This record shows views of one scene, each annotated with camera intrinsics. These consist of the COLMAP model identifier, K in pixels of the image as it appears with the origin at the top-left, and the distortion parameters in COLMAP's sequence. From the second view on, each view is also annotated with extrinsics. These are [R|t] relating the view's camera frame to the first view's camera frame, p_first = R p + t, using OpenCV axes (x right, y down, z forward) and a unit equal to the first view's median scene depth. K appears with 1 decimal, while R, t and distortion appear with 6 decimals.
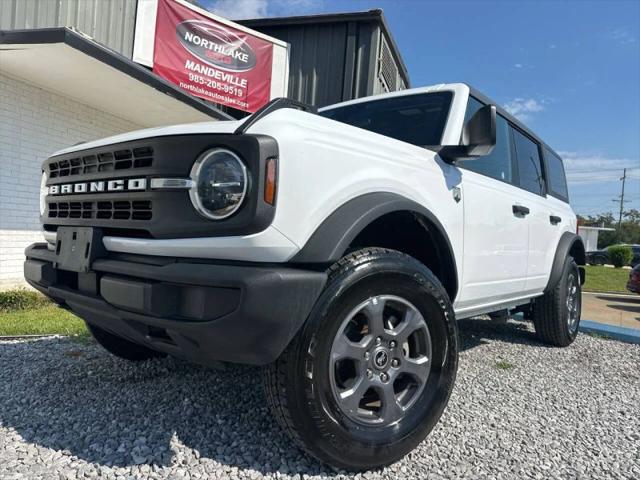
lens RADIAL K [[466.2, 0, 320.0], [0, 466.2, 240.0], [0, 0, 1]] dist [-0.000859, -0.004119]
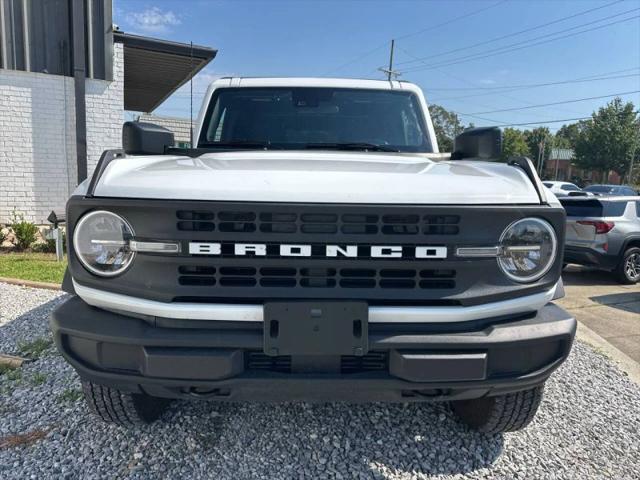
lens RADIAL K [[450.5, 0, 318.5], [0, 450.5, 217.2], [0, 0, 1]] dist [0.003248, 0.000399]
pose [[0.732291, -0.119039, 0.670507, -0.847825], [0.015388, 0.987245, 0.158465, -0.246263], [-0.680818, -0.105725, 0.724782, 0.374702]]
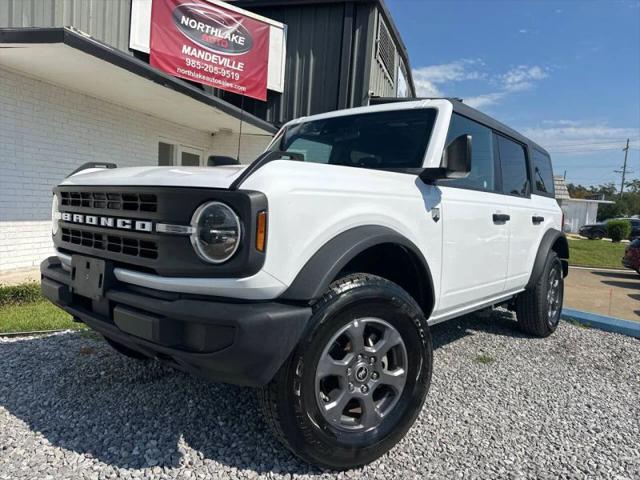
lens RADIAL K [[467.0, 0, 318.1], [0, 467.0, 239.9], [0, 0, 1]] dist [-0.000792, -0.000087]
pose [[0.999985, -0.002649, -0.004740, 0.025201], [0.002951, 0.997896, 0.064774, -0.116235], [0.004559, -0.064787, 0.997889, -0.092245]]
